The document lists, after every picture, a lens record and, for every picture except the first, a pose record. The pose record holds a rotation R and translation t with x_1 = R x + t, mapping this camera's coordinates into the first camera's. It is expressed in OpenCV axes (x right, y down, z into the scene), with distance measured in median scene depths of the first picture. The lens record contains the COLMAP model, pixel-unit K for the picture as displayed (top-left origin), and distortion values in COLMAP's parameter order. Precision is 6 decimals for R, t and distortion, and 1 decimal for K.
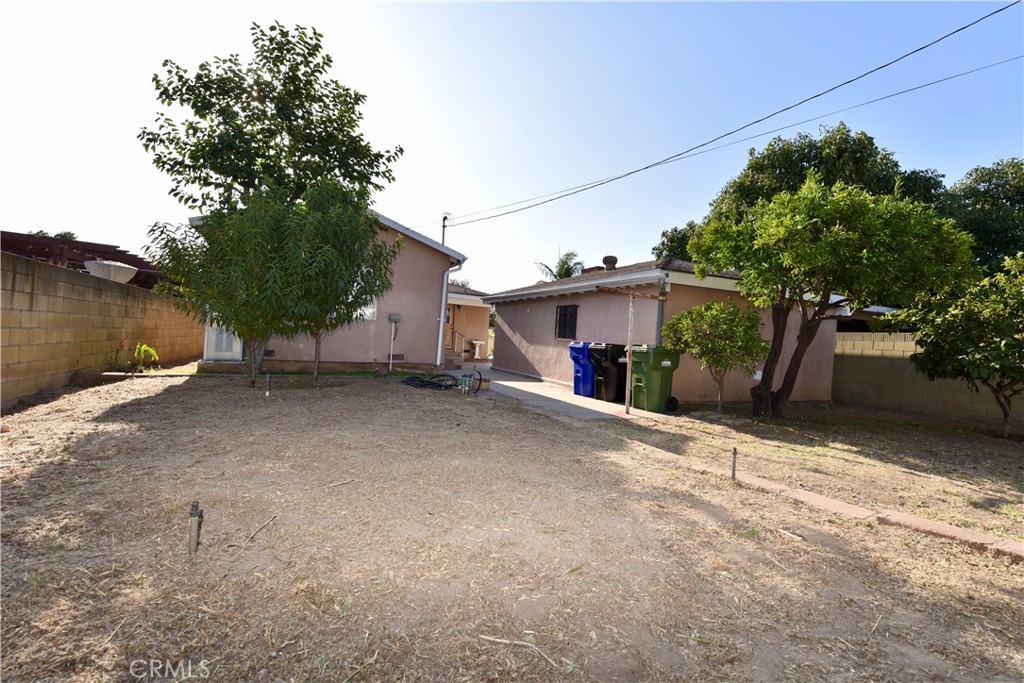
lens RADIAL K [[442.0, 0, 517.6], [0, 442.0, 343.5], [0, 0, 1]] dist [-0.001950, -0.008946]
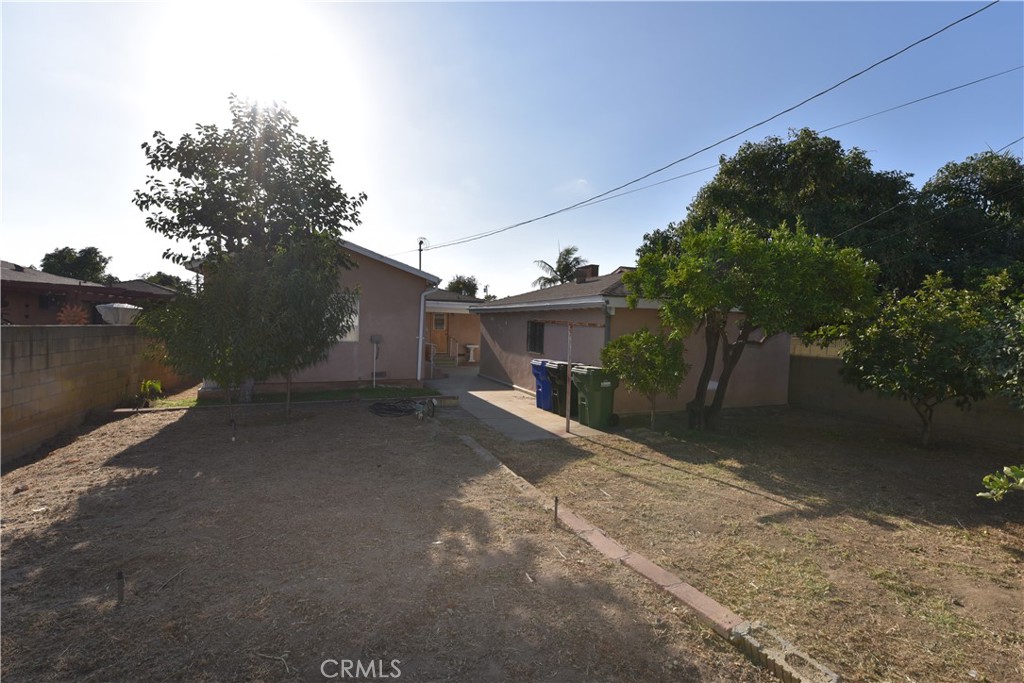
lens RADIAL K [[442.0, 0, 517.6], [0, 442.0, 343.5], [0, 0, 1]] dist [-0.001950, -0.008946]
pose [[0.998671, -0.031833, -0.040523, 0.119547], [0.032965, 0.999076, 0.027574, -0.068329], [0.039608, -0.028873, 0.998798, -0.078528]]
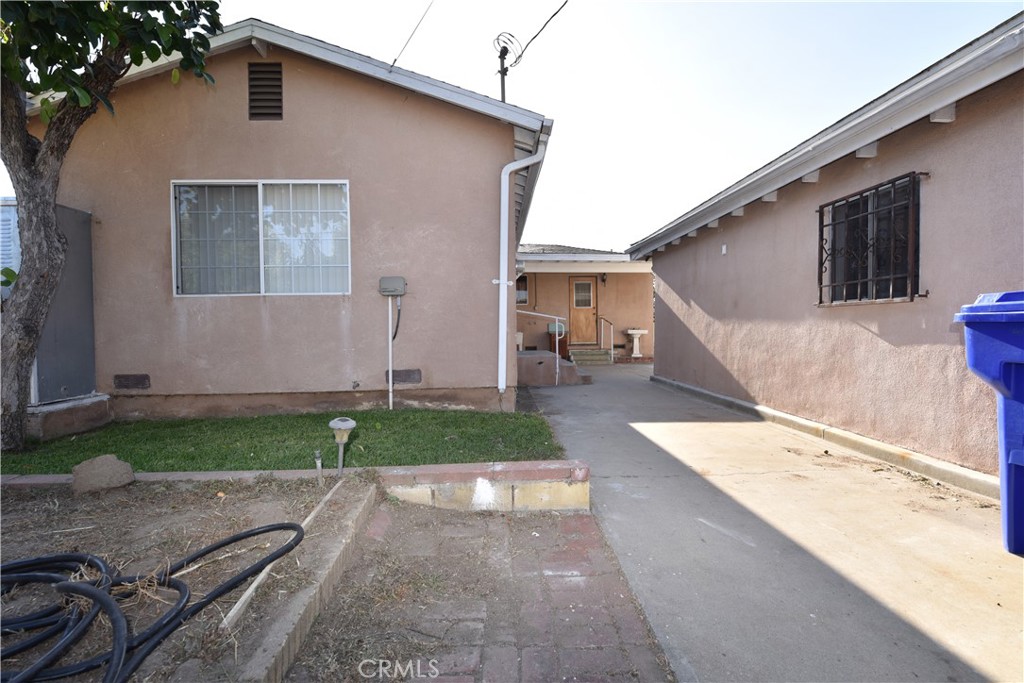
lens RADIAL K [[442.0, 0, 517.6], [0, 442.0, 343.5], [0, 0, 1]] dist [-0.001950, -0.008946]
pose [[0.918678, -0.056382, -0.390962, 0.002857], [0.061985, 0.998076, 0.001715, 0.005044], [0.390113, -0.025810, 0.920405, 0.675736]]
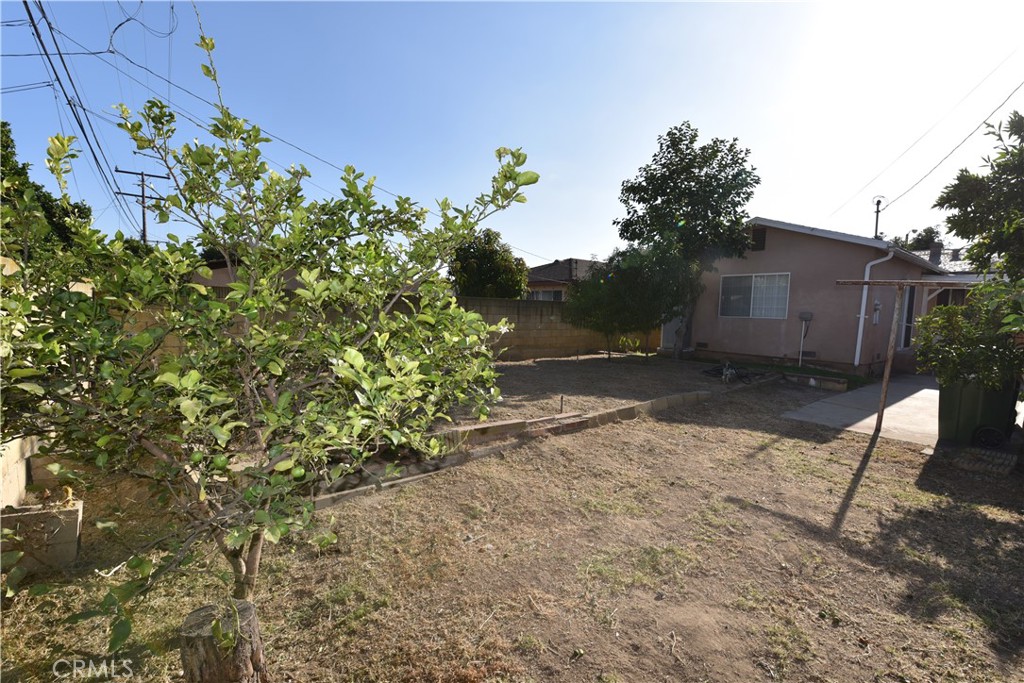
lens RADIAL K [[442.0, 0, 517.6], [0, 442.0, 343.5], [0, 0, 1]] dist [-0.001950, -0.008946]
pose [[0.232660, 0.030216, -0.972089, 0.609328], [-0.017081, 0.999490, 0.026980, -0.010784], [0.972408, 0.010327, 0.233057, 0.096855]]
